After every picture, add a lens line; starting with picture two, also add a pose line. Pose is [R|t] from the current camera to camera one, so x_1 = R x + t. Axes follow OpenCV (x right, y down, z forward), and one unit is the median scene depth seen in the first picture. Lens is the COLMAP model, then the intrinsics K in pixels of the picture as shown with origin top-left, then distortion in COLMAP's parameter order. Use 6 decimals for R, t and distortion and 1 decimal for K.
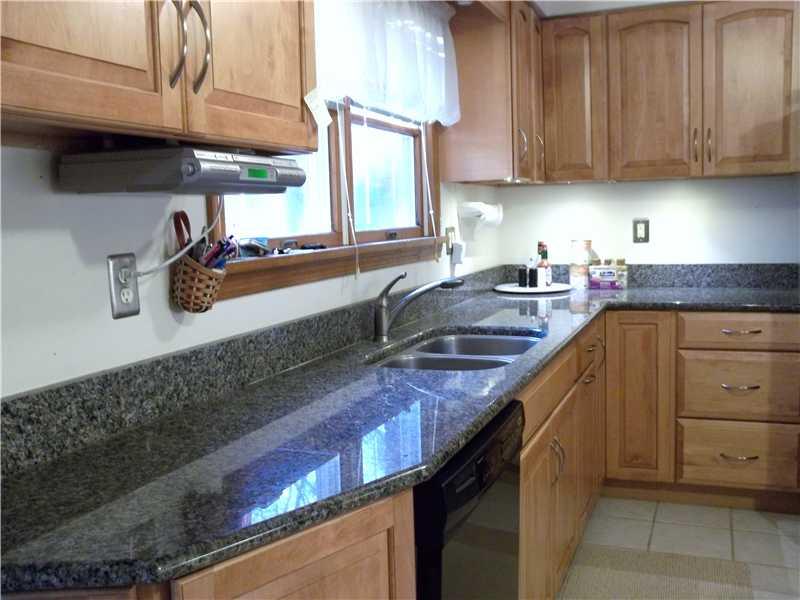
lens RADIAL K [[787.0, 0, 400.0], [0, 787.0, 300.0], [0, 0, 1]] dist [-0.013220, -0.009285]
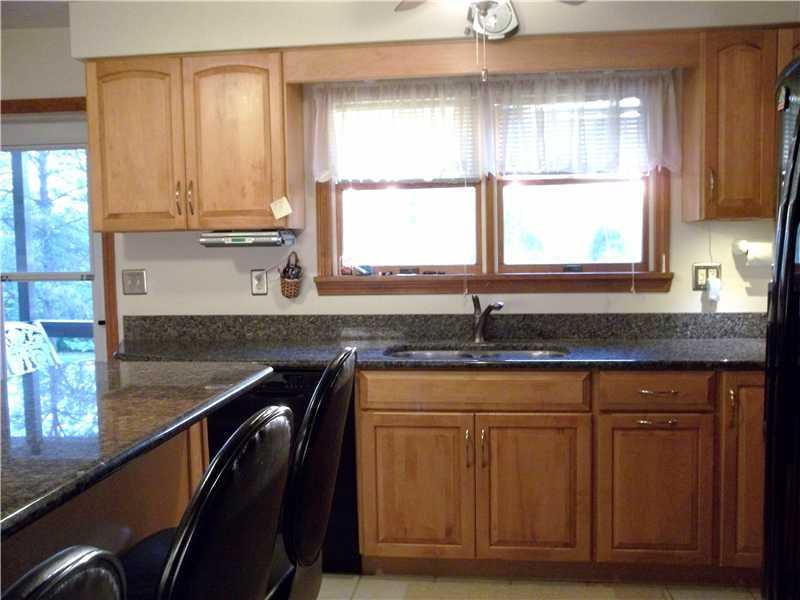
lens RADIAL K [[787.0, 0, 400.0], [0, 787.0, 300.0], [0, 0, 1]] dist [-0.013220, -0.009285]
pose [[0.248305, 0.088540, -0.964627, 1.745861], [-0.094918, 0.993246, 0.066733, -0.139306], [0.964020, 0.074990, 0.255032, 0.654917]]
